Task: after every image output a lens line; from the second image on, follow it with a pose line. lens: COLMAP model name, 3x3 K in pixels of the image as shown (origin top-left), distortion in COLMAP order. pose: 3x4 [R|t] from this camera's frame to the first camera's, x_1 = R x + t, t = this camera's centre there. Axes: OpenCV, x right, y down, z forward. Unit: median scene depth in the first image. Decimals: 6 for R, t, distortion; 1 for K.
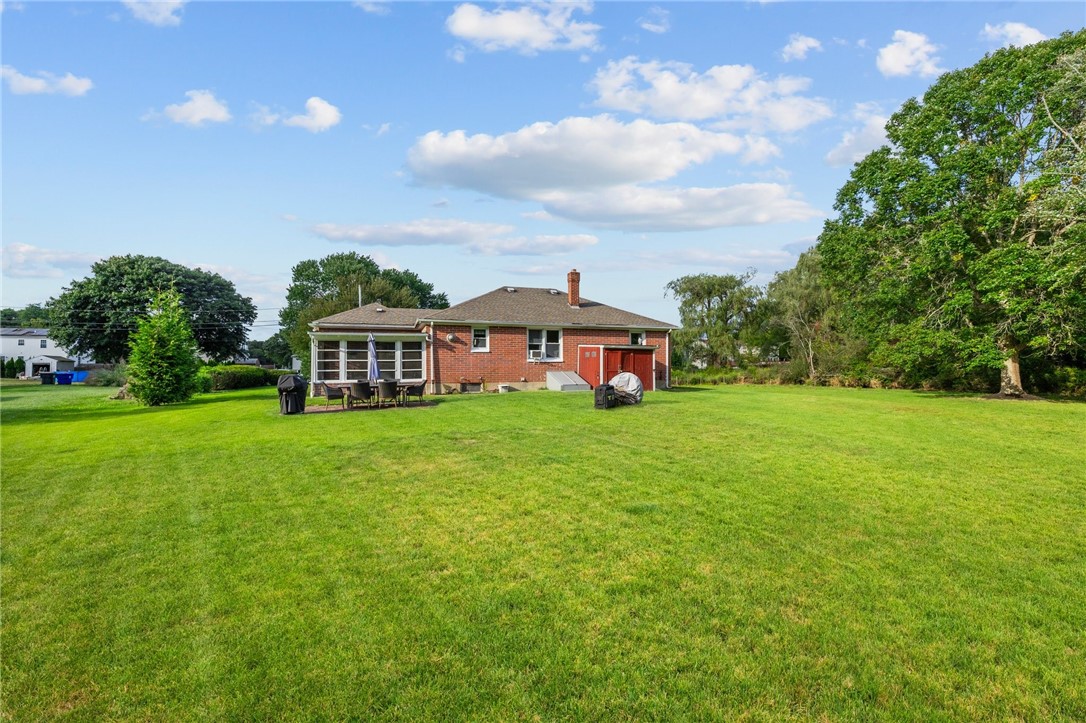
lens RADIAL K [[463.4, 0, 545.9], [0, 463.4, 360.7], [0, 0, 1]] dist [-0.000462, -0.000157]
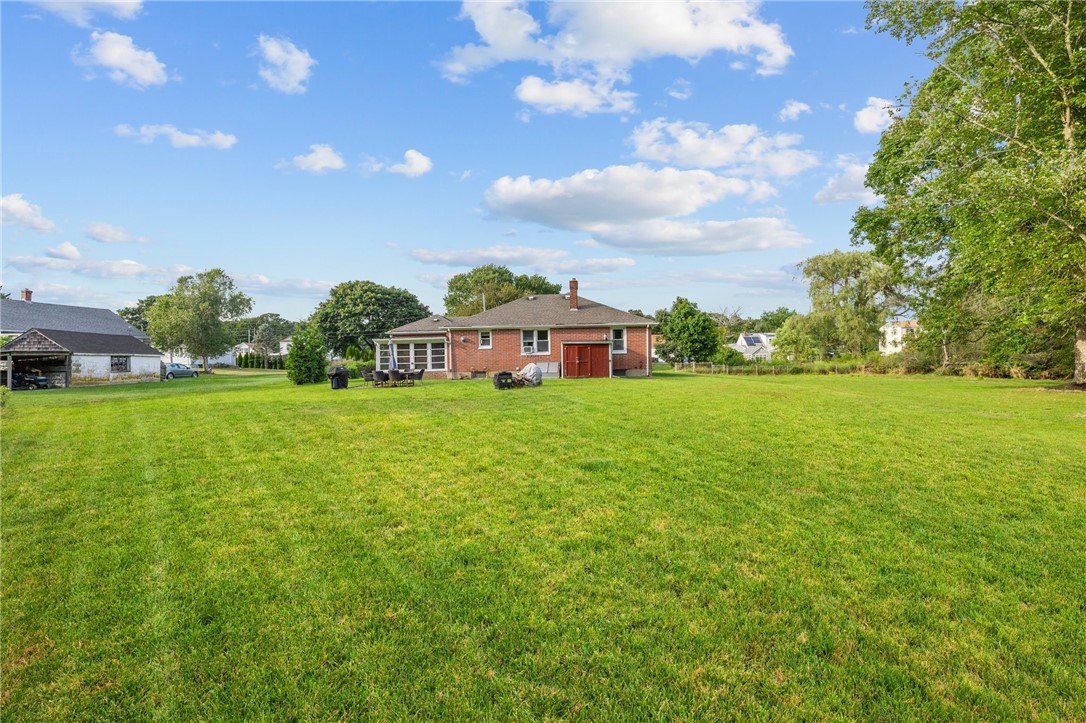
lens RADIAL K [[463.4, 0, 538.7], [0, 463.4, 360.8], [0, 0, 1]] dist [-0.000462, -0.000157]
pose [[0.919313, -0.011833, -0.393350, 0.503510], [0.019378, 0.999696, 0.015215, -0.001325], [0.393050, -0.021610, 0.919263, -0.177166]]
